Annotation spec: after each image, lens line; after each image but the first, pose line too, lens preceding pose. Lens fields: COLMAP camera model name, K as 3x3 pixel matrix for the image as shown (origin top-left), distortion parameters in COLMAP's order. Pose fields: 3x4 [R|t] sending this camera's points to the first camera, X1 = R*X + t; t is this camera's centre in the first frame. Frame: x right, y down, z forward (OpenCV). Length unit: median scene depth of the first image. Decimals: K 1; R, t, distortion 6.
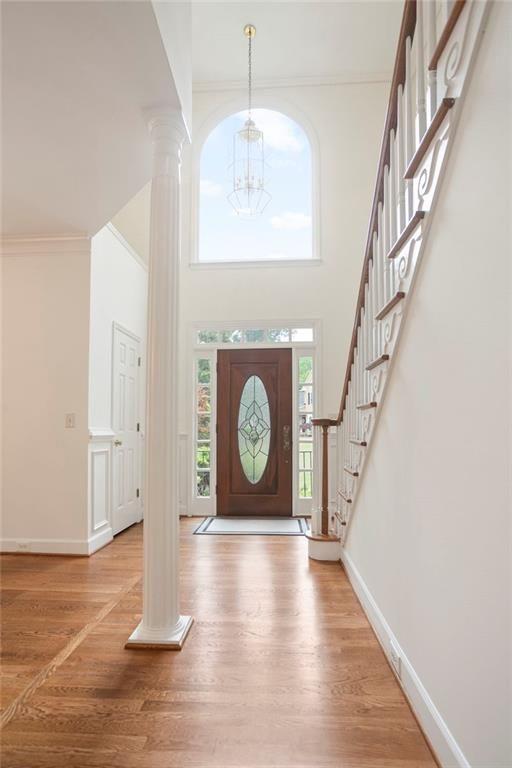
lens RADIAL K [[366.9, 0, 256.0], [0, 366.9, 384.0], [0, 0, 1]] dist [-0.000391, 0.000695]
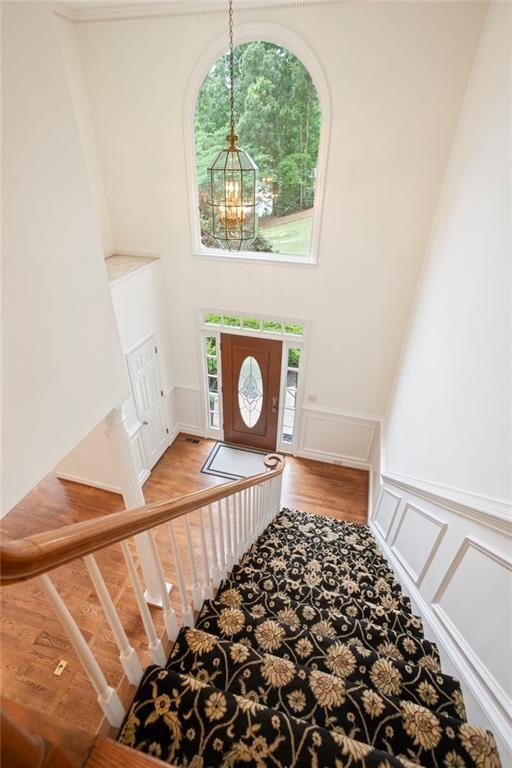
lens RADIAL K [[366.9, 0, 256.0], [0, 366.9, 384.0], [0, 0, 1]] dist [-0.000391, 0.000695]
pose [[0.982862, 0.110851, -0.147294, 0.197620], [-0.011303, 0.833743, 0.552037, -0.608852], [0.183999, -0.540911, 0.820707, -0.023595]]
